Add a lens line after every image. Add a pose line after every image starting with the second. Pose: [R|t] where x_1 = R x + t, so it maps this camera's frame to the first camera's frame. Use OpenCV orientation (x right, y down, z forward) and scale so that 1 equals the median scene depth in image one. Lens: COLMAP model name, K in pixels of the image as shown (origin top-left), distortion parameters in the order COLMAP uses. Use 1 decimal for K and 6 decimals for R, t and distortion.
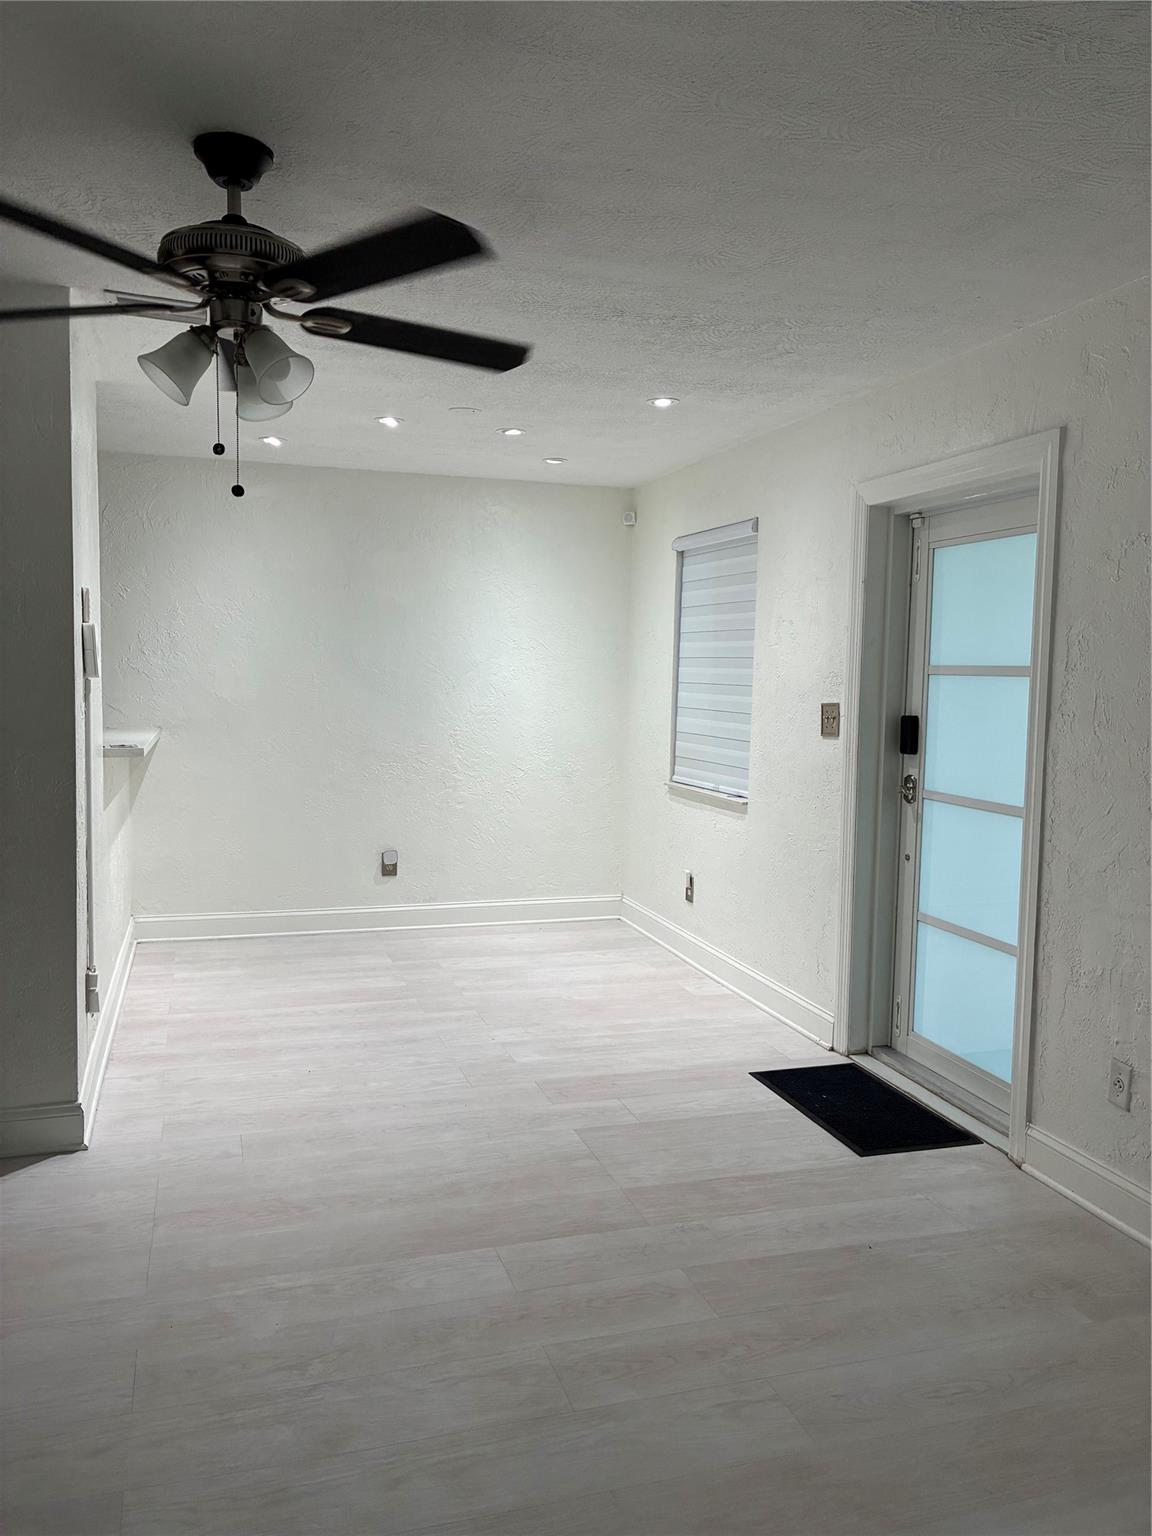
lens RADIAL K [[1165.4, 0, 575.9], [0, 1165.4, 767.7], [0, 0, 1]] dist [0.001250, 0.000693]
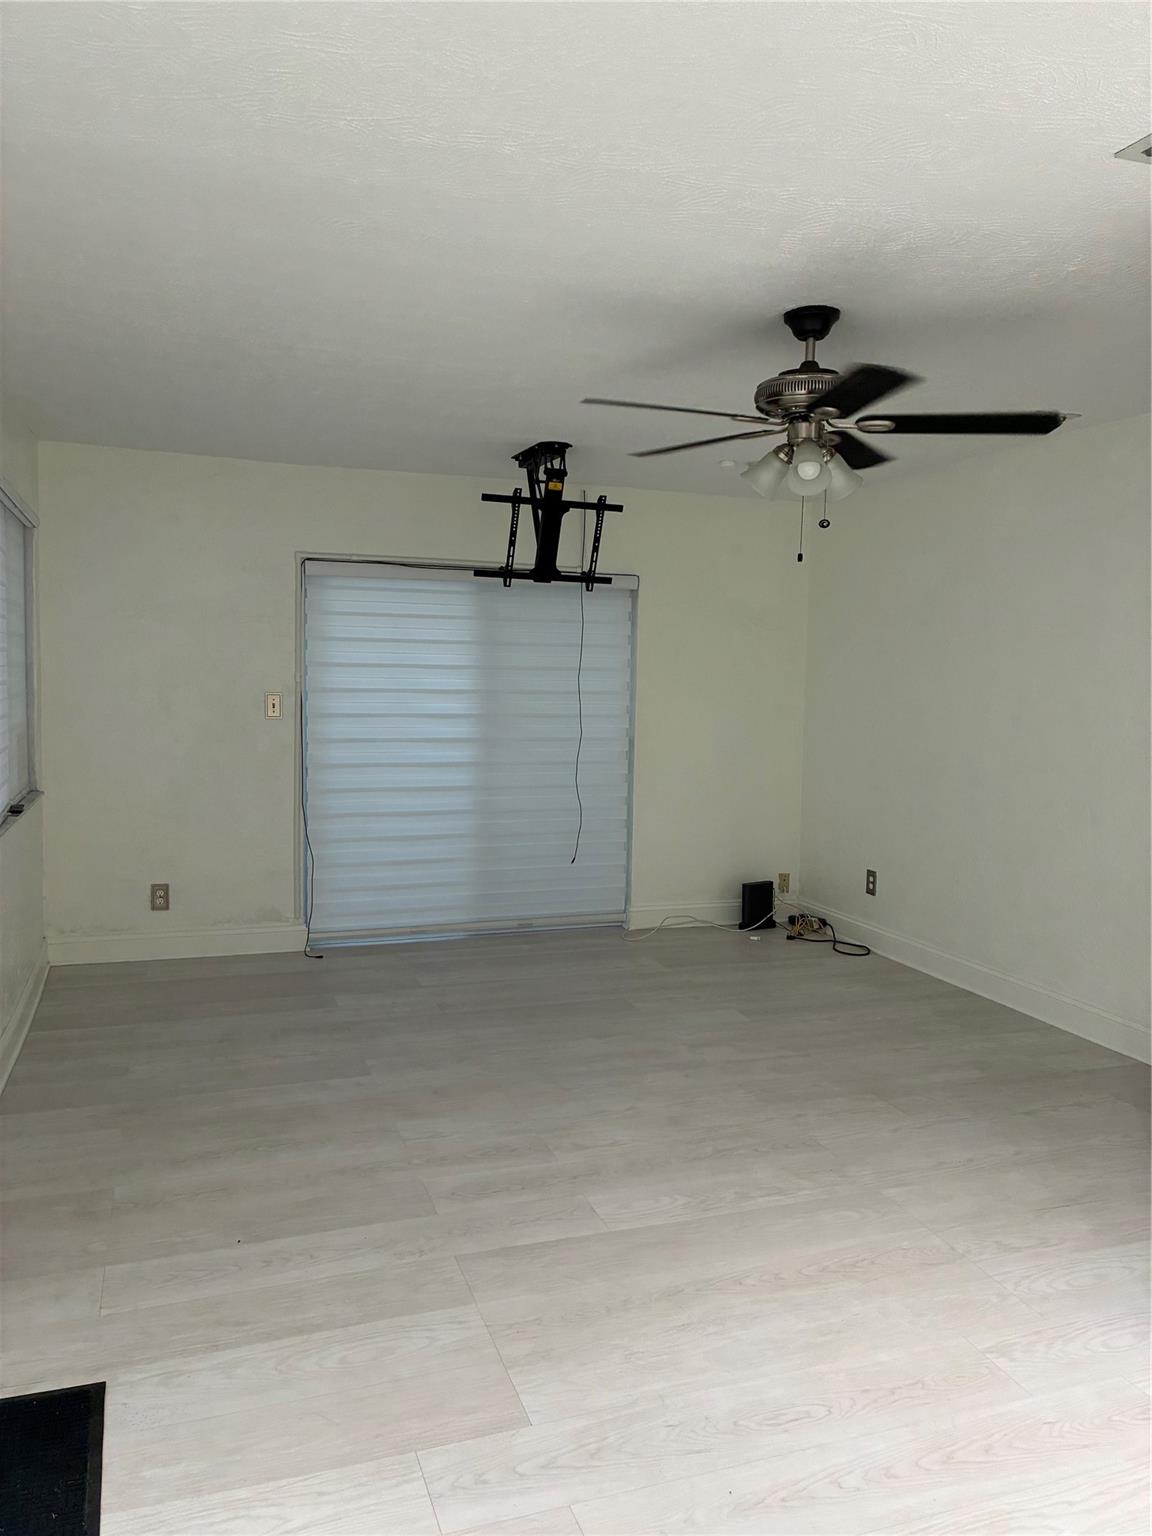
lens RADIAL K [[1165.4, 0, 577.1], [0, 1165.4, 767.5], [0, 0, 1]] dist [0.001250, 0.000693]
pose [[-0.998681, -0.040703, -0.031300, 0.009557], [-0.045314, 0.985344, 0.164452, -0.161790], [0.024148, 0.165653, -0.985888, 1.860200]]
